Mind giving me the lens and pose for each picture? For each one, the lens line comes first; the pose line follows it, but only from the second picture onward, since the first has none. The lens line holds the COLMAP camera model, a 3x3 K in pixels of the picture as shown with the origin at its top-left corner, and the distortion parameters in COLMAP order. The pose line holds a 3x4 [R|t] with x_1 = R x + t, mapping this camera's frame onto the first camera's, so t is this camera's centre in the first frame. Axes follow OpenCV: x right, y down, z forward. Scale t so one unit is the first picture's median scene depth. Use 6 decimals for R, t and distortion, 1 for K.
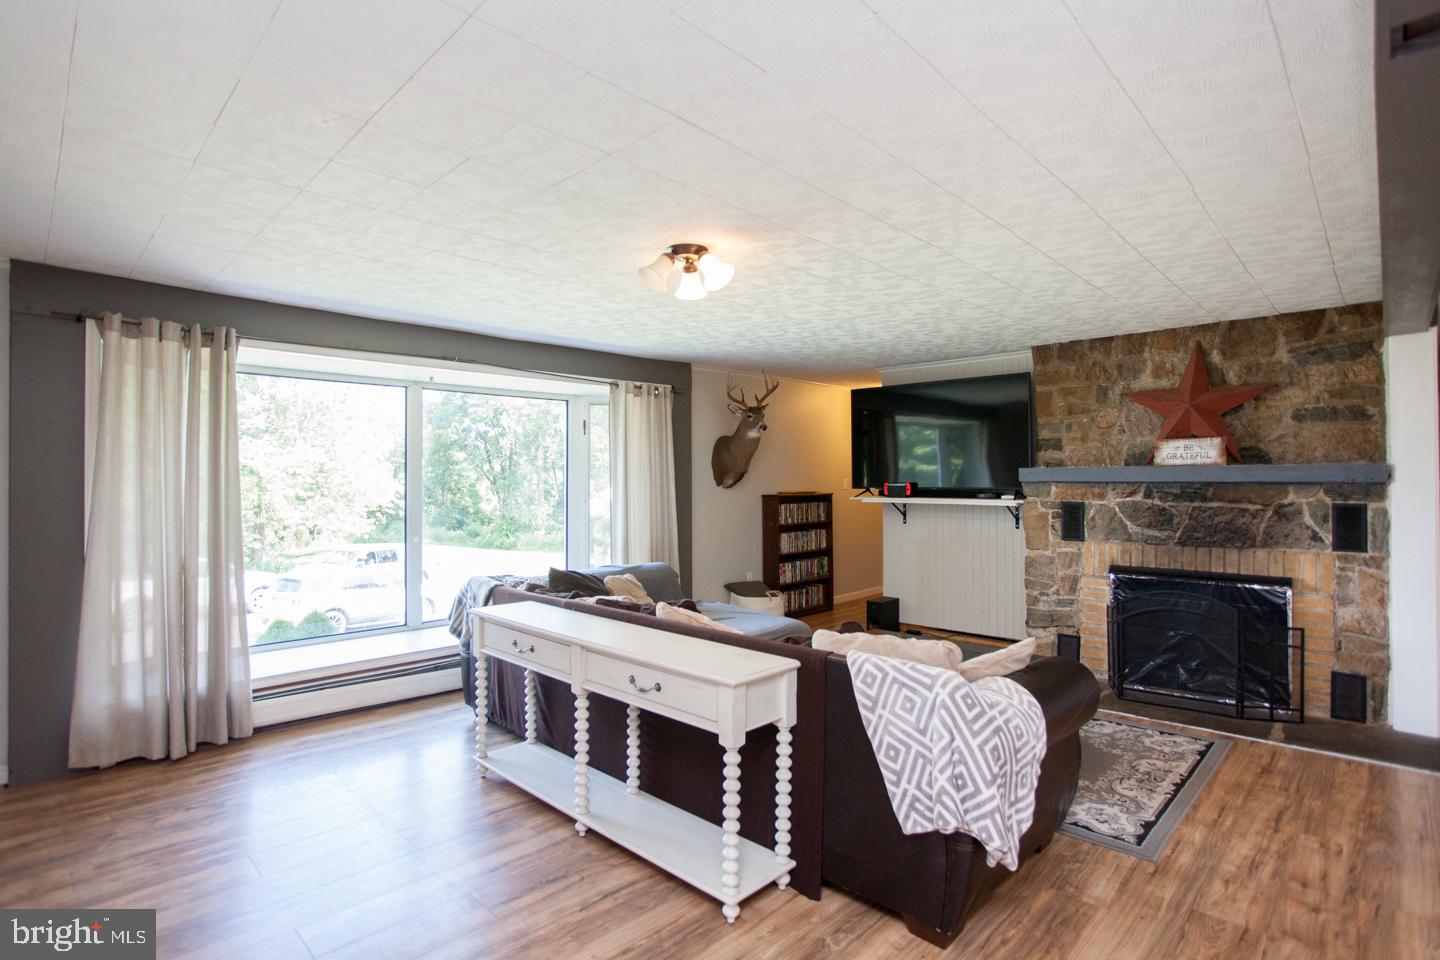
lens RADIAL K [[707.8, 0, 720.0], [0, 707.8, 480.0], [0, 0, 1]] dist [-0.076900, 0.018523]
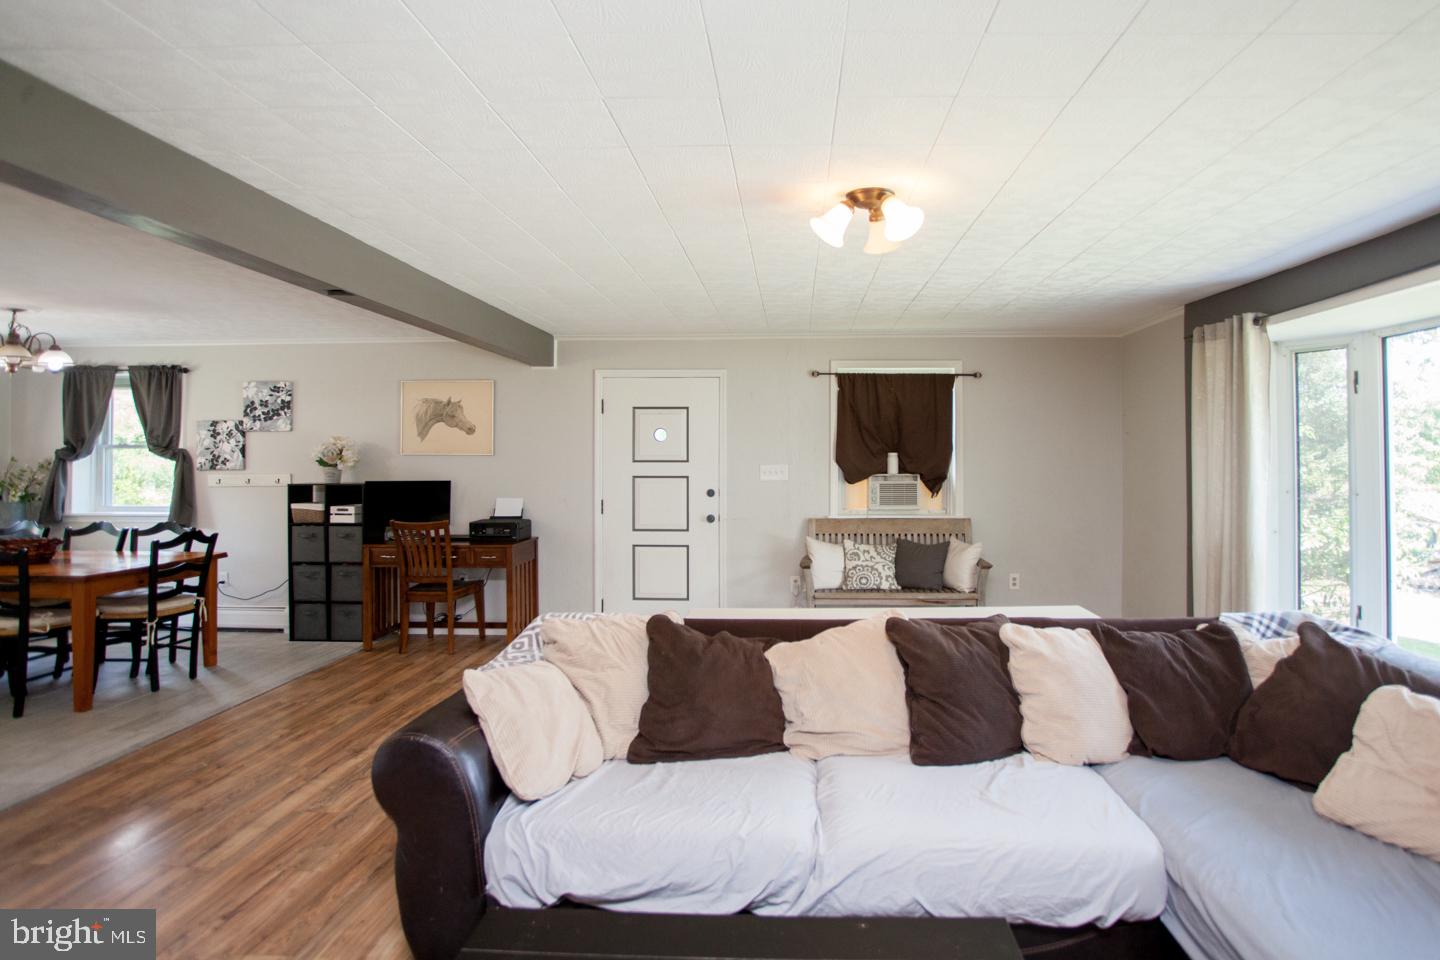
lens RADIAL K [[765.8, 0, 785.5], [0, 765.8, 447.3], [0, 0, 1]] dist [-0.071755, 0.030769]
pose [[-0.727843, -0.003741, -0.685733, 0.414864], [0.004268, 0.999941, -0.009984, -0.008209], [0.685730, -0.010193, -0.727784, 0.994116]]
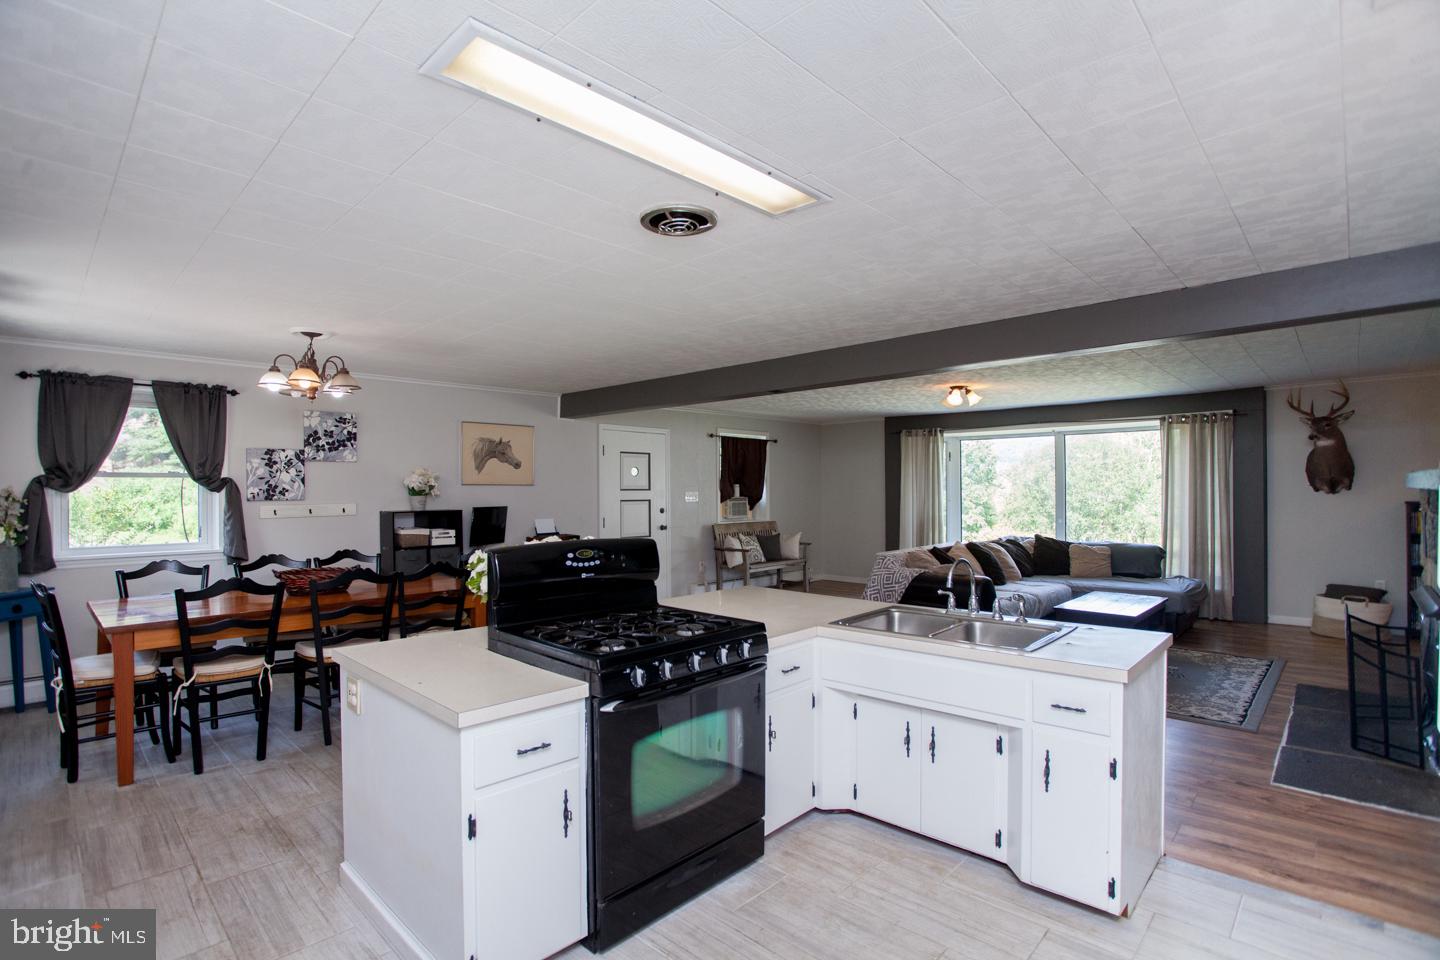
lens RADIAL K [[691.3, 0, 712.1], [0, 691.3, 491.9], [0, 0, 1]] dist [-0.074321, 0.030173]
pose [[0.004053, 0.006250, -0.999972, 1.363313], [0.005610, 0.999965, 0.006273, -0.003275], [0.999976, -0.005635, 0.004017, 0.106955]]
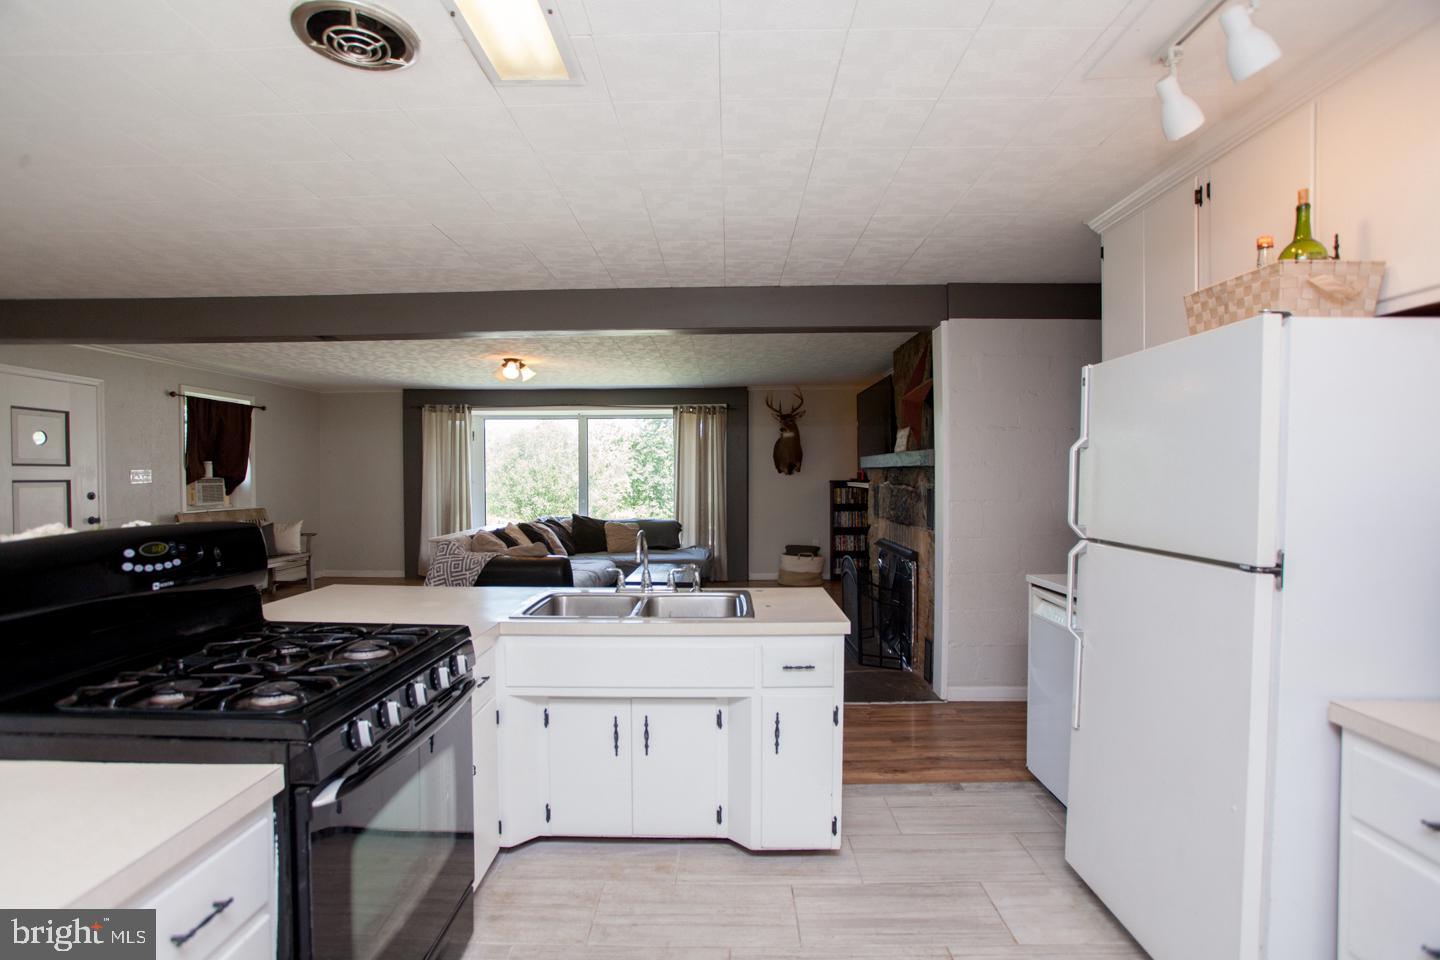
lens RADIAL K [[698.4, 0, 713.7], [0, 698.4, 490.5], [0, 0, 1]] dist [-0.074719, 0.031569]
pose [[0.684358, 0.019040, -0.728898, 1.216526], [-0.002197, 0.999708, 0.024051, 0.013917], [0.729143, -0.014858, 0.684200, -0.019314]]
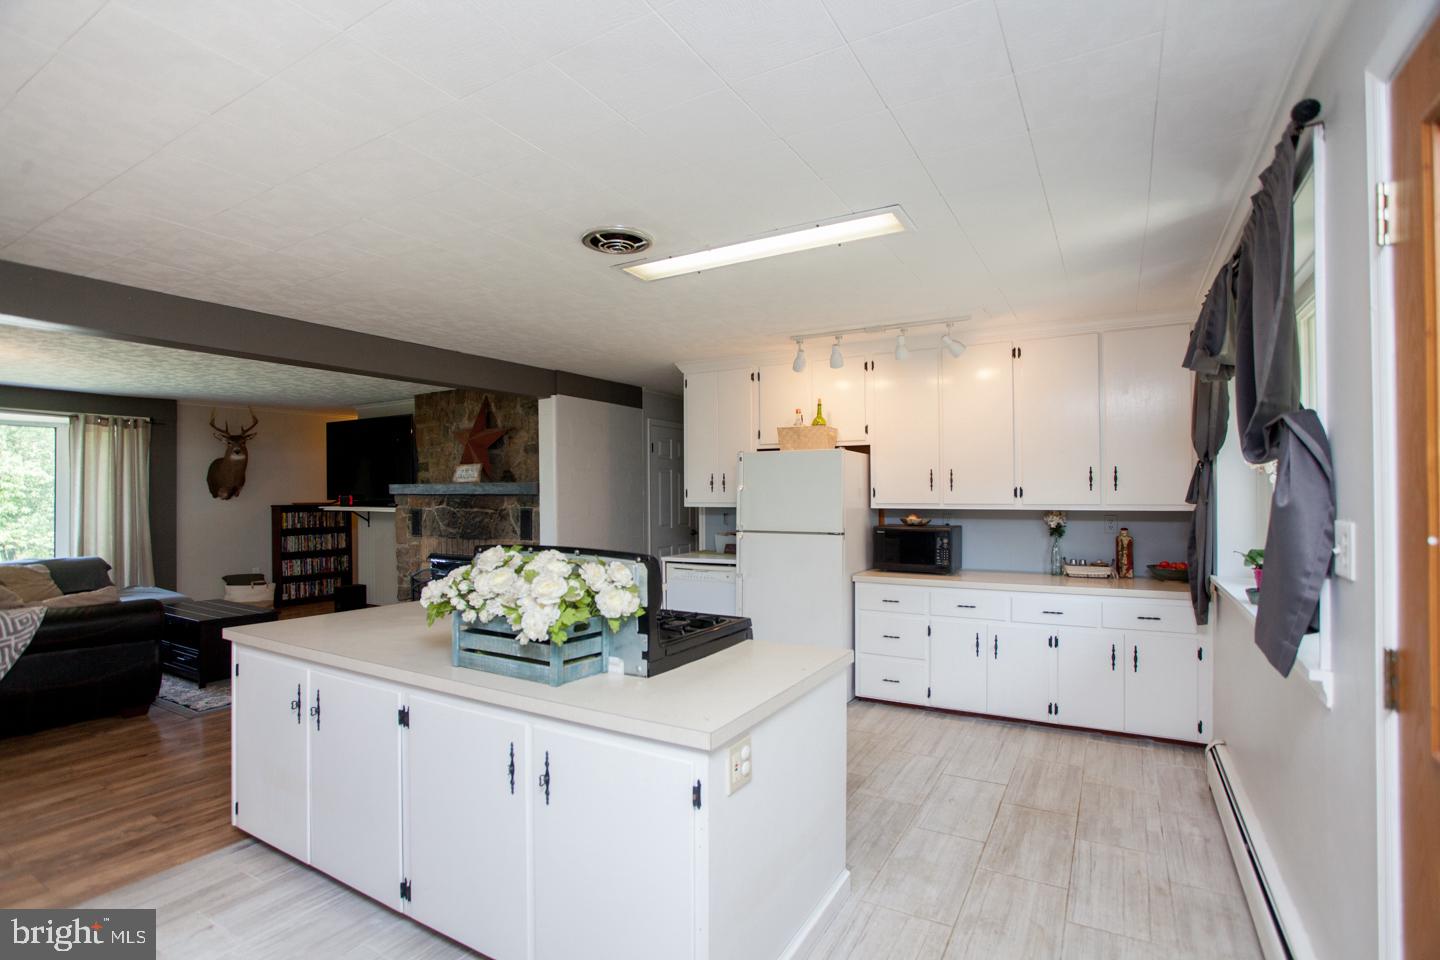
lens RADIAL K [[682.9, 0, 715.9], [0, 682.9, 492.2], [0, 0, 1]] dist [-0.071382, 0.028474]
pose [[0.971511, 0.003135, 0.236974, 0.792544], [-0.001902, 0.999983, -0.005431, 0.004777], [-0.236988, 0.004825, 0.971501, -0.472751]]
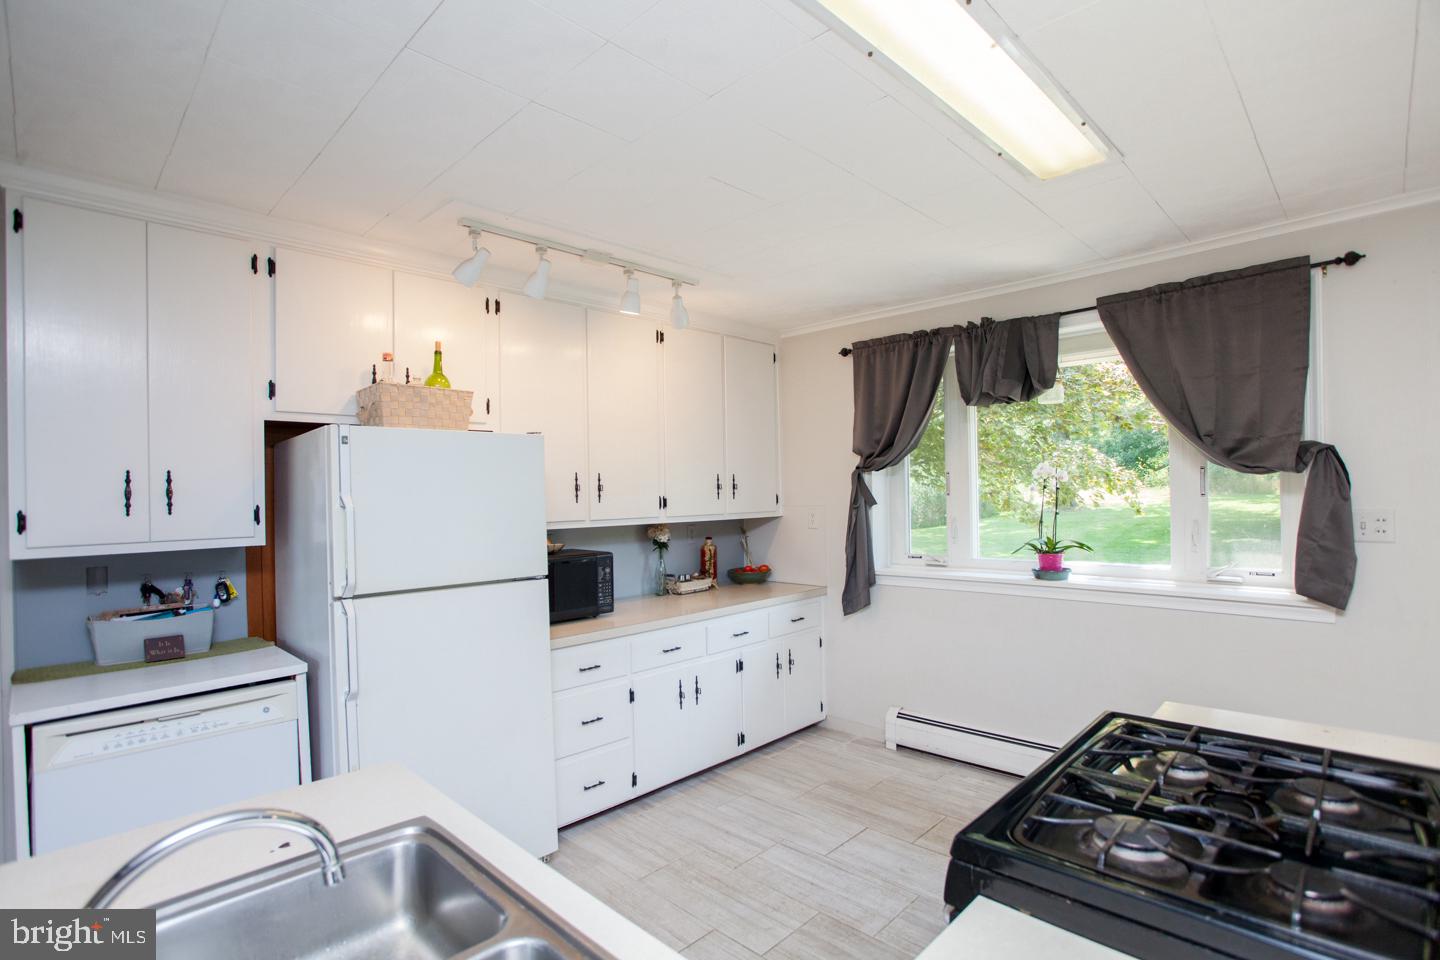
lens RADIAL K [[698.4, 0, 713.7], [0, 698.4, 490.5], [0, 0, 1]] dist [-0.074719, 0.031569]
pose [[0.017417, 0.006527, 0.999827, 0.621366], [0.020491, 0.999766, -0.006883, -0.007354], [-0.999638, 0.020607, 0.017279, 0.204506]]
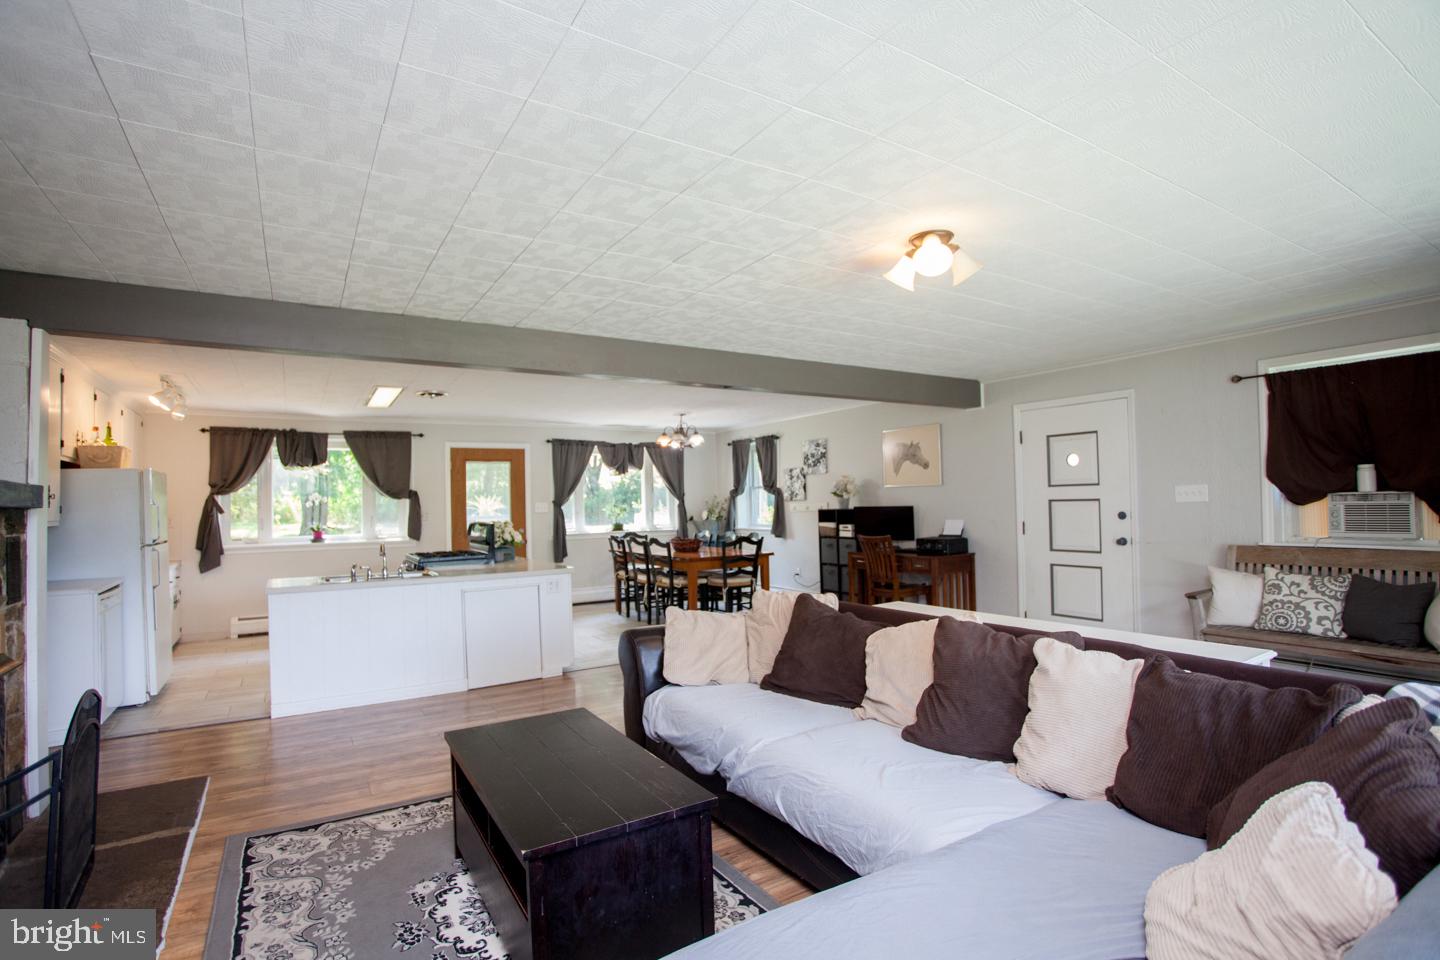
lens RADIAL K [[698.4, 0, 713.7], [0, 698.4, 490.5], [0, 0, 1]] dist [-0.074719, 0.031569]
pose [[-0.971157, 0.031012, 0.236415, 0.018743], [0.027325, 0.999449, -0.018858, 0.015945], [-0.236870, -0.011854, -0.971469, 1.226101]]
